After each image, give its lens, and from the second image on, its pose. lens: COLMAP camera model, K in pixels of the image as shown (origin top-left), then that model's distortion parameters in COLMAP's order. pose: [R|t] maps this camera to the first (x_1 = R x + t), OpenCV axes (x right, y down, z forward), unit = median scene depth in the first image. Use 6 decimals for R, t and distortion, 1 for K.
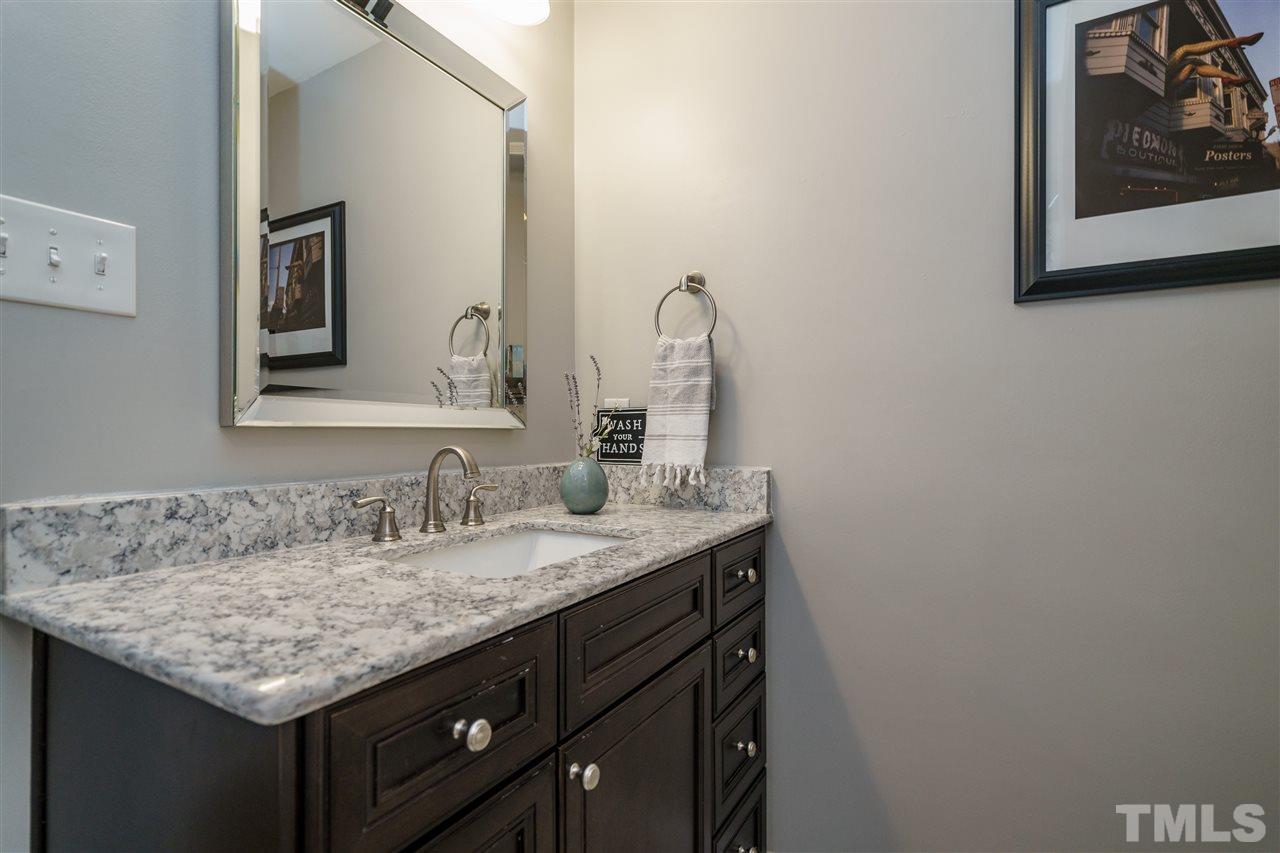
lens RADIAL K [[613.2, 0, 639.5], [0, 613.2, 435.2], [0, 0, 1]] dist [0.003363, 0.000581]
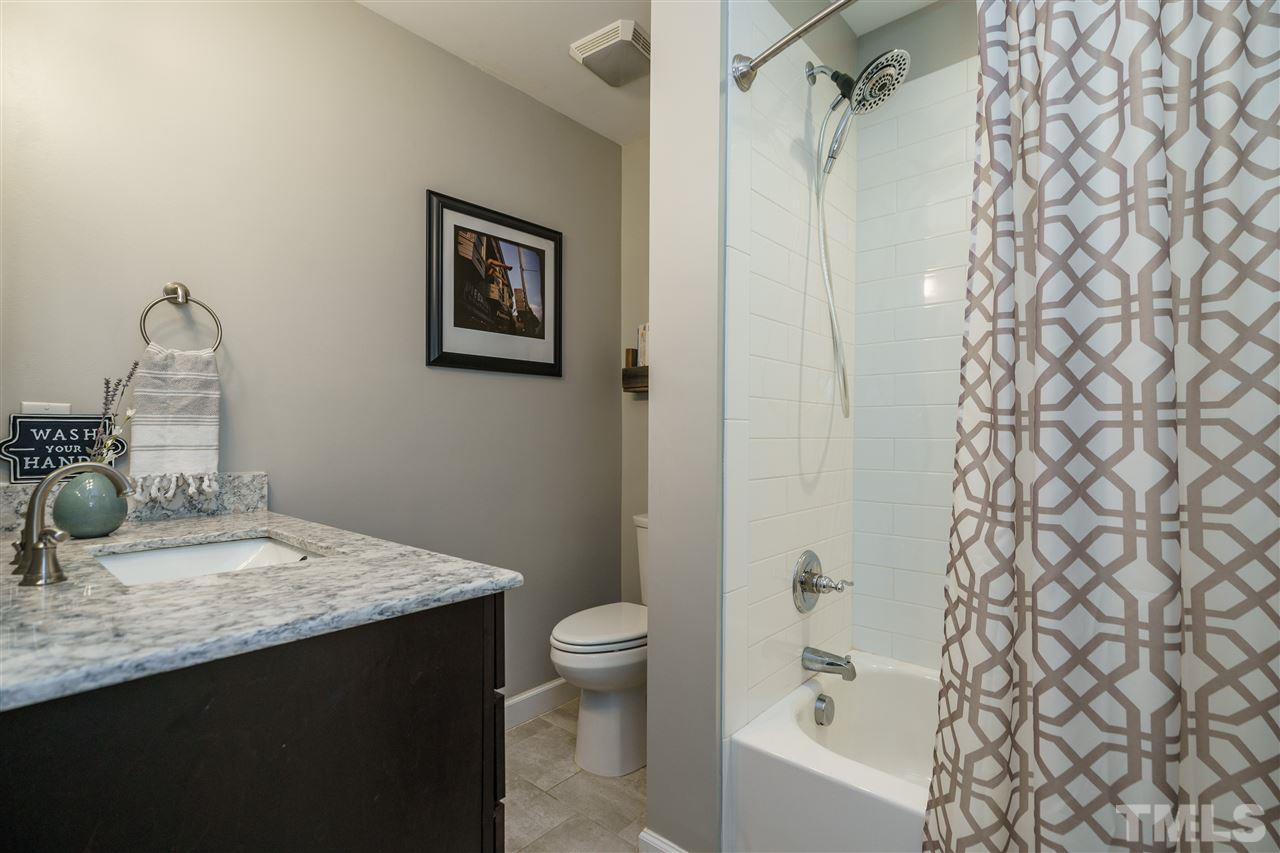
lens RADIAL K [[588.3, 0, 655.5], [0, 588.3, 438.4], [0, 0, 1]] dist [0.000411, 0.000386]
pose [[0.174171, -0.007323, 0.984688, -0.775982], [0.006734, 0.999958, 0.006245, -0.012639], [-0.984692, 0.005543, 0.174213, 0.062056]]
